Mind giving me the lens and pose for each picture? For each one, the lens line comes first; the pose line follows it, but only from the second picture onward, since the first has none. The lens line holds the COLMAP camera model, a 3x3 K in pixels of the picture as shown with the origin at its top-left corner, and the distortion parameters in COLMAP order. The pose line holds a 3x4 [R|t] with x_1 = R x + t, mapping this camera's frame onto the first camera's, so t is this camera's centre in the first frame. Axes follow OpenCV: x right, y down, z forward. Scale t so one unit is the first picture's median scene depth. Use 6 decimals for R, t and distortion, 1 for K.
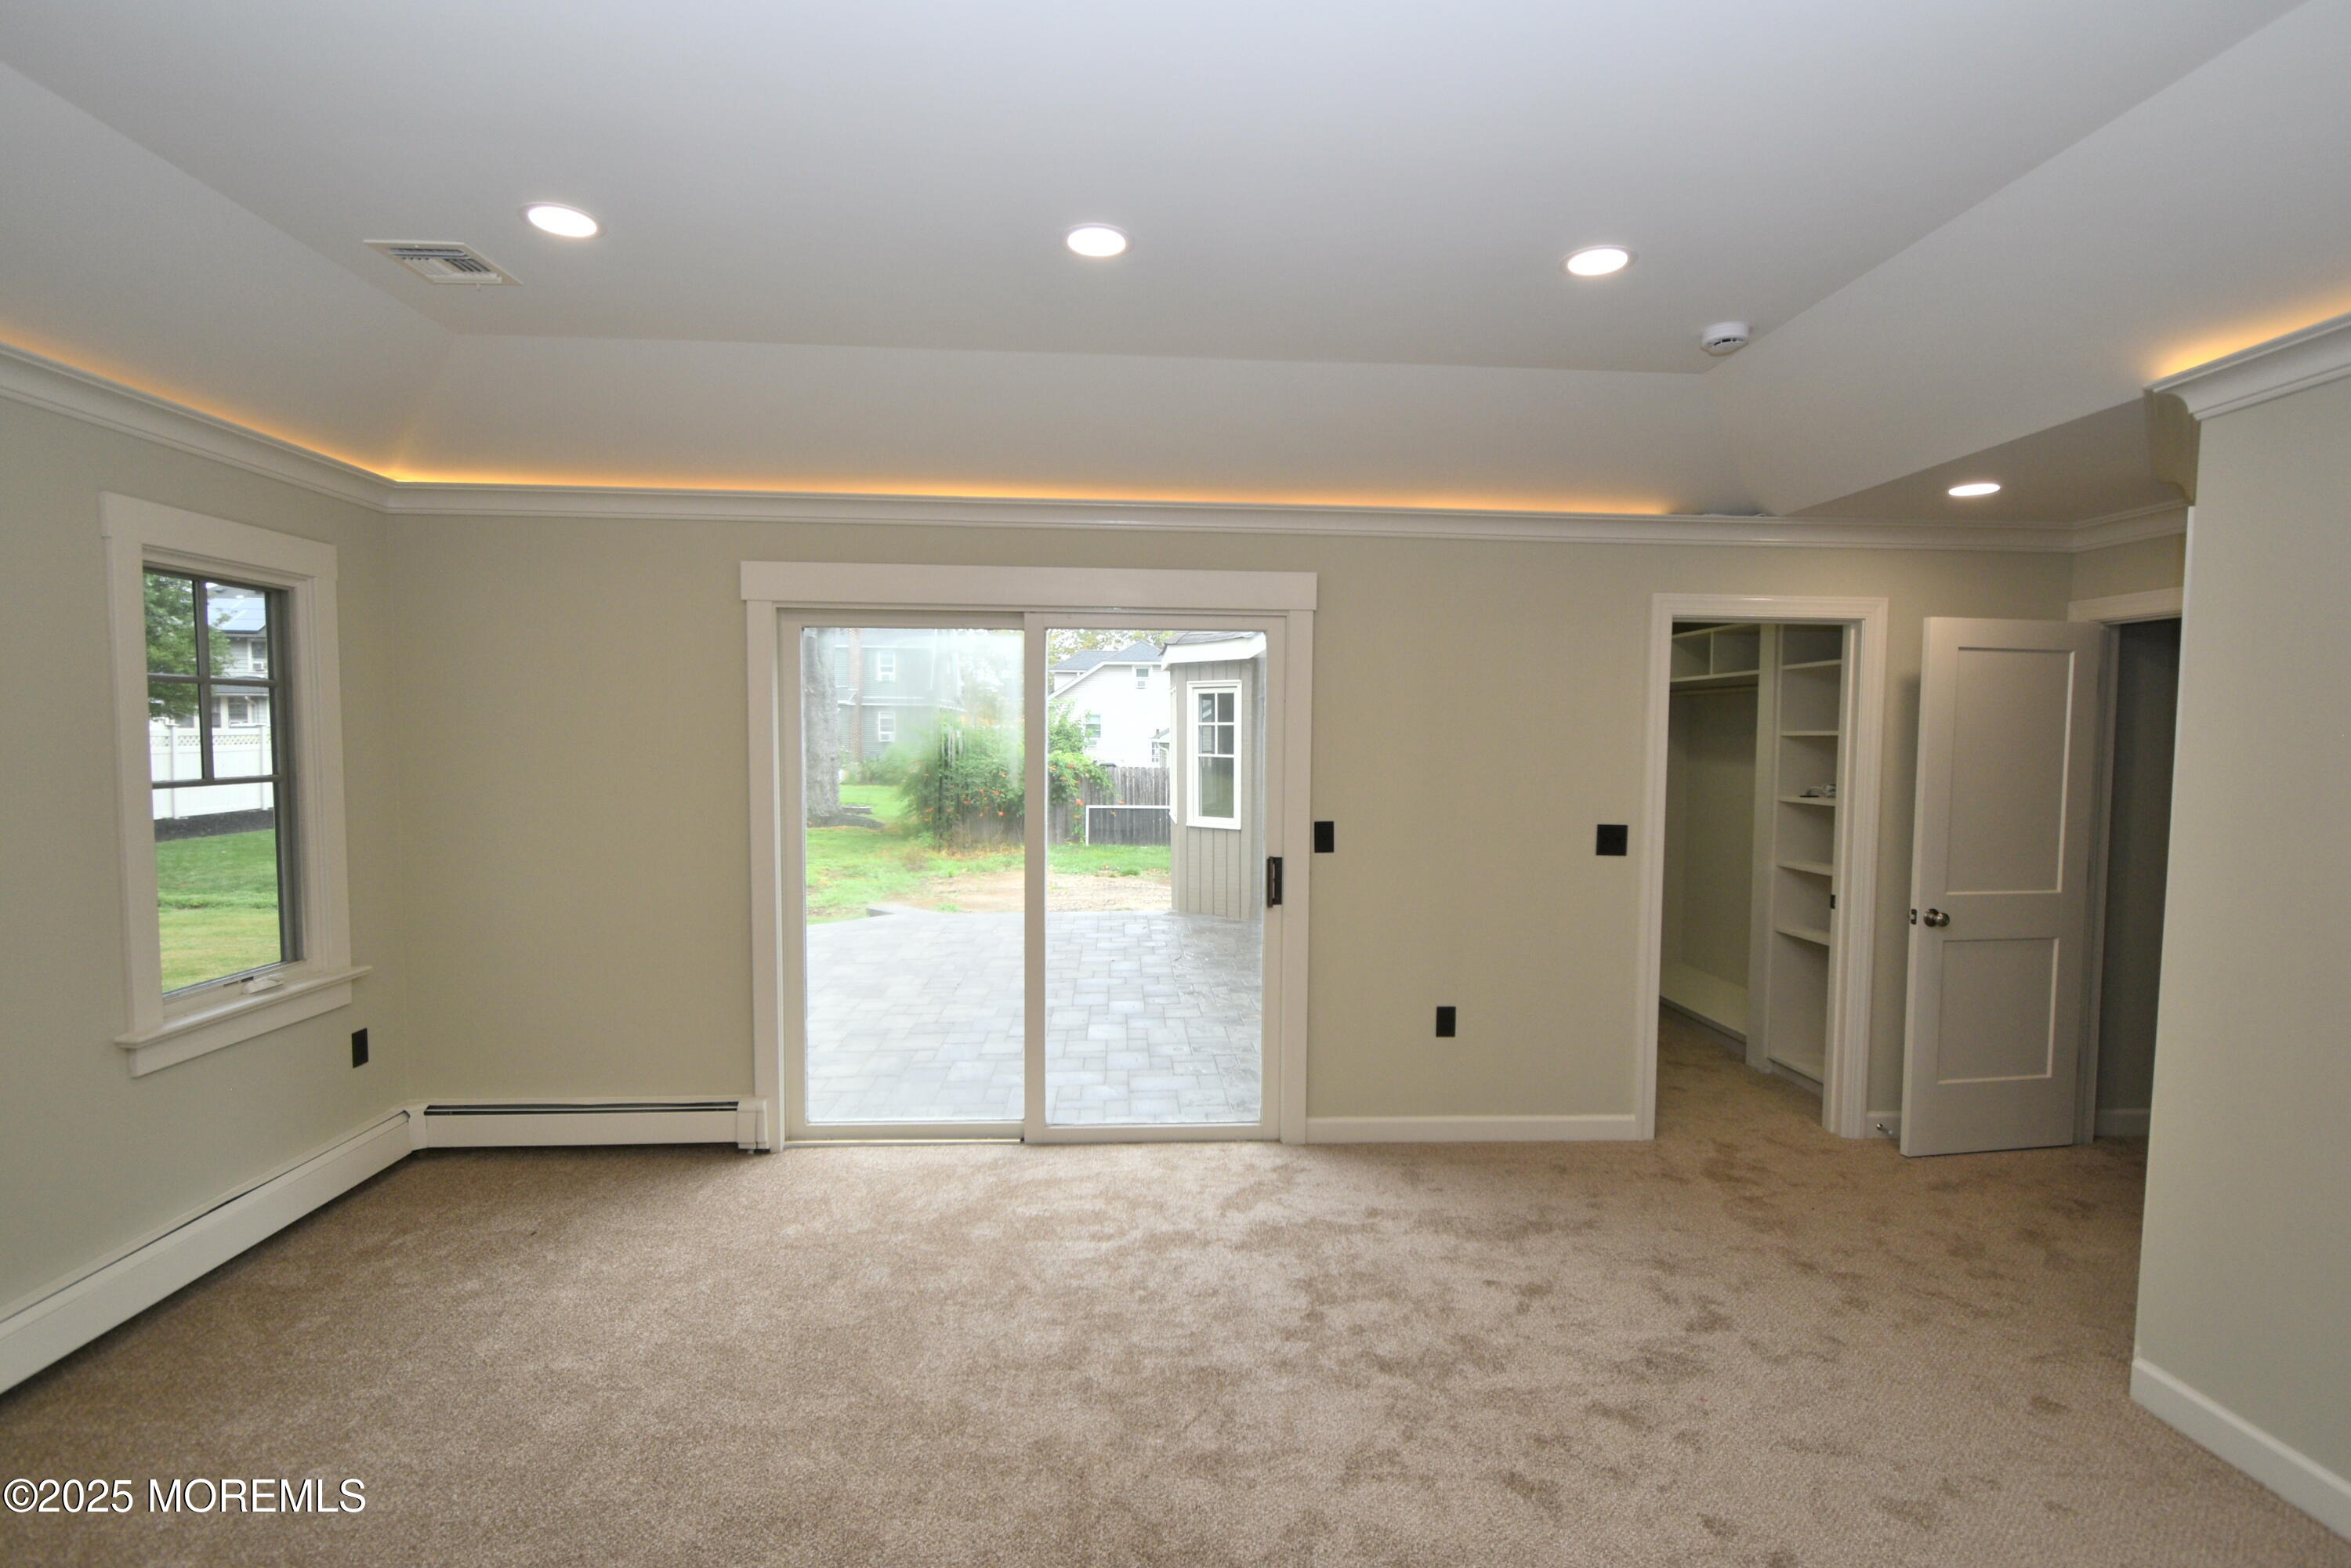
lens RADIAL K [[1118.9, 0, 1186.2], [0, 1118.9, 789.9], [0, 0, 1]] dist [0.007360, -0.000920]
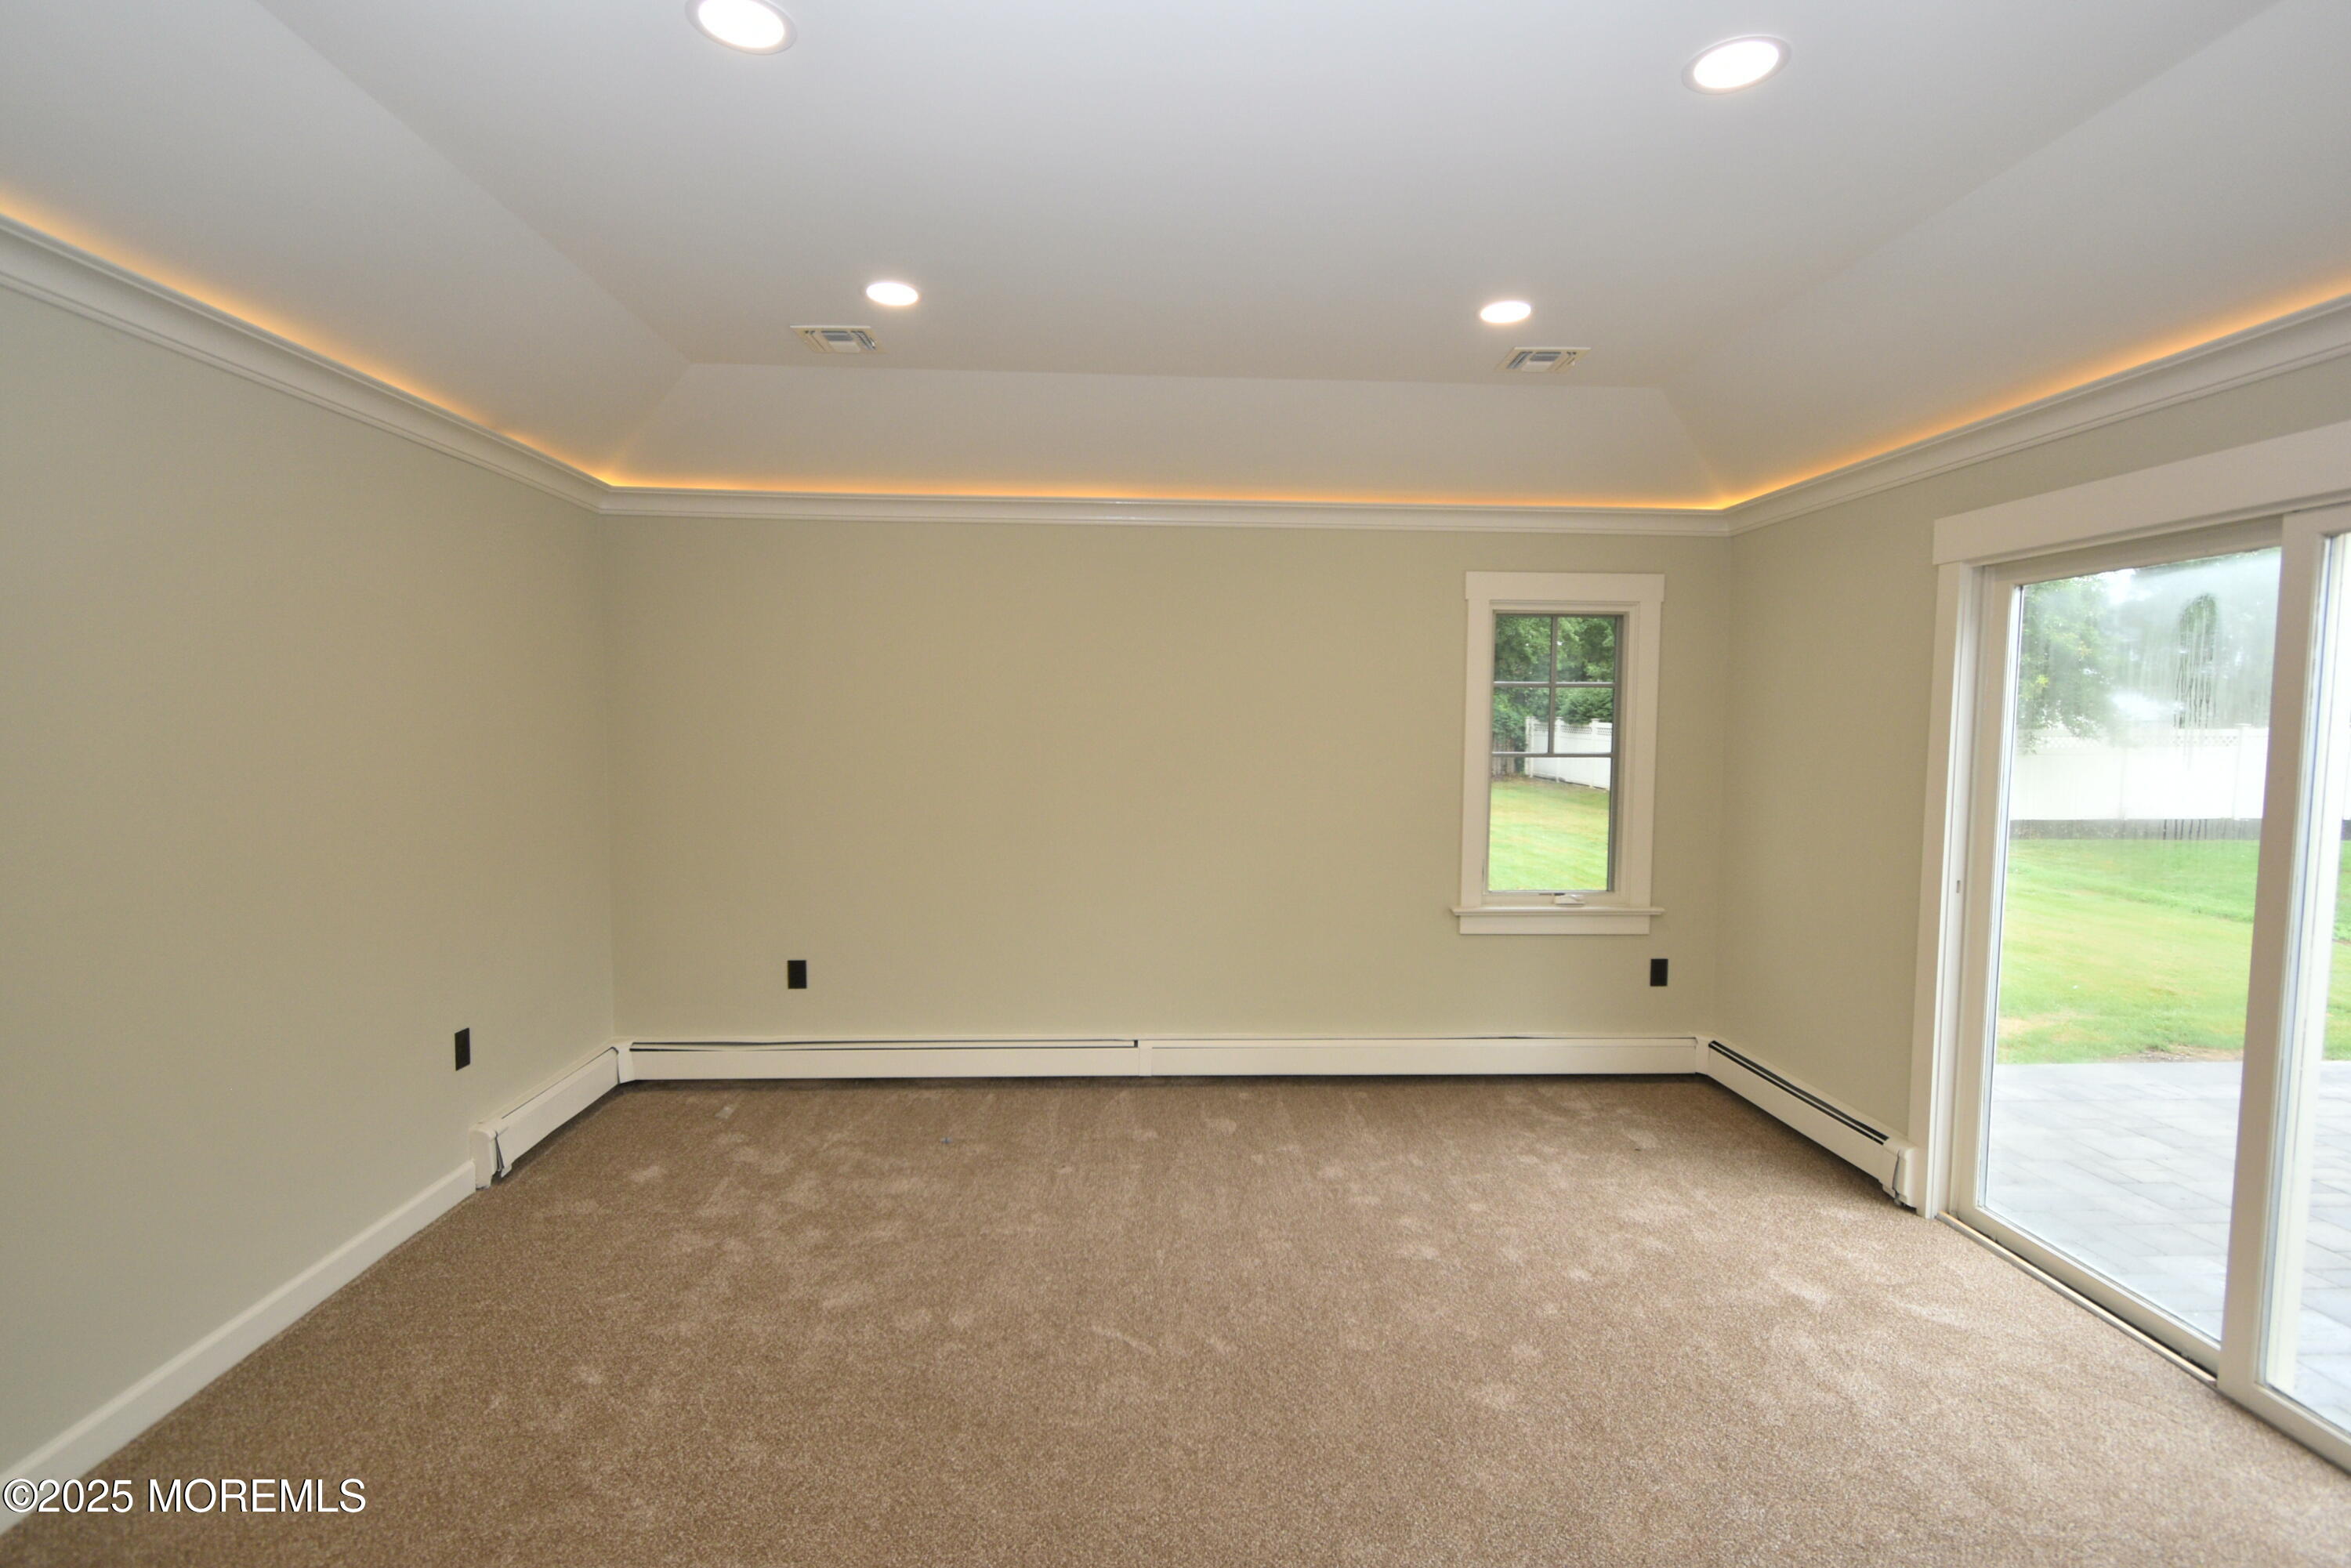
lens RADIAL K [[1118.9, 0, 1184.4], [0, 1118.9, 784.8], [0, 0, 1]] dist [0.007360, -0.000920]
pose [[-0.012640, 0.050299, -0.998654, 0.512980], [-0.058115, 0.997009, 0.050951, -0.012893], [0.998230, 0.058681, -0.009679, 0.469622]]
